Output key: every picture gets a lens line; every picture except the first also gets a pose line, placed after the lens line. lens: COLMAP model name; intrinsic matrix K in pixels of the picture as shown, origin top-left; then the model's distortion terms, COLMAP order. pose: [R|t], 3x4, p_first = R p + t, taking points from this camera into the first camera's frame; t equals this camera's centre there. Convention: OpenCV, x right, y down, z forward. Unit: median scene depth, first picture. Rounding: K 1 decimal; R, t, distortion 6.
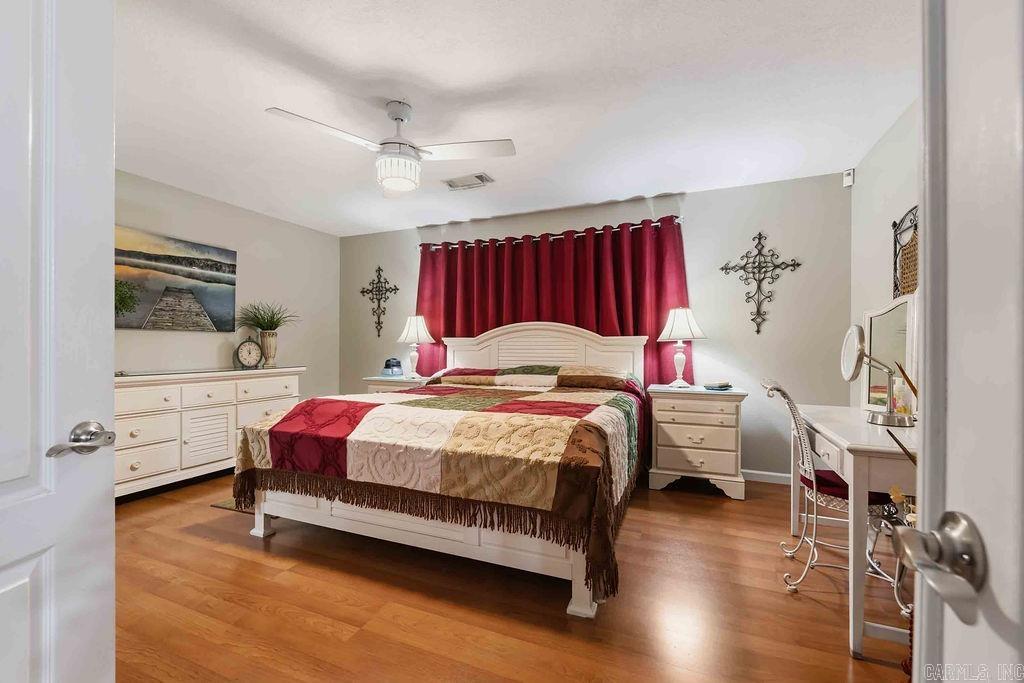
lens RADIAL K [[421.8, 0, 513.2], [0, 421.8, 345.9], [0, 0, 1]] dist [0.008474, -0.003800]
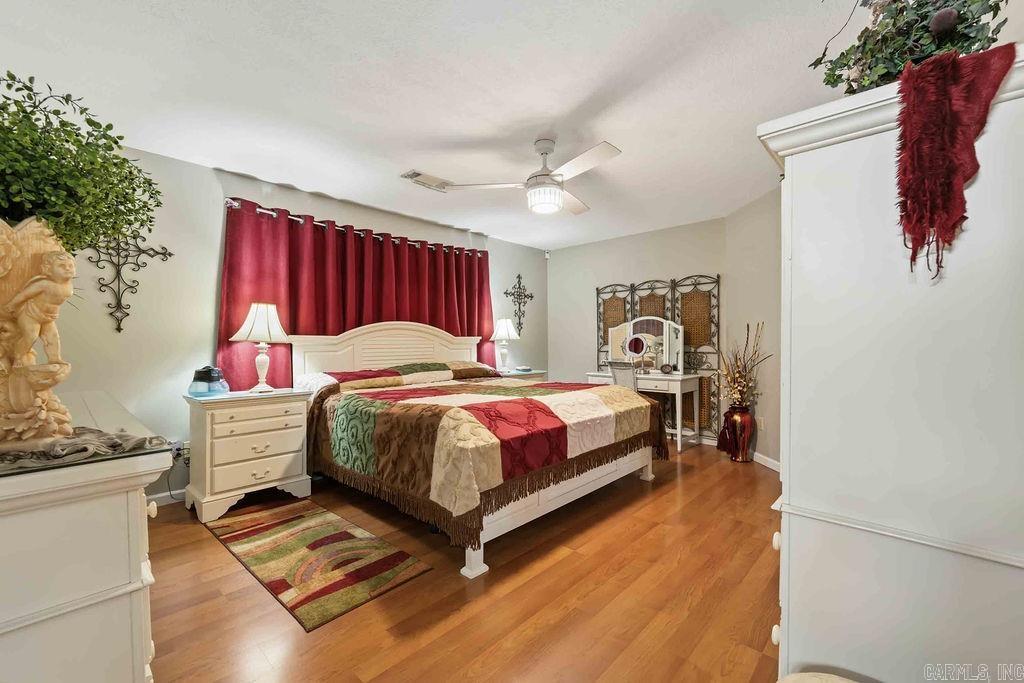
lens RADIAL K [[421.8, 0, 515.4], [0, 421.8, 343.7], [0, 0, 1]] dist [0.008474, -0.003800]
pose [[0.343998, -0.007035, 0.938944, -0.896921], [0.005164, 0.999971, 0.005600, -0.007797], [-0.938956, 0.002922, 0.344025, 0.425172]]
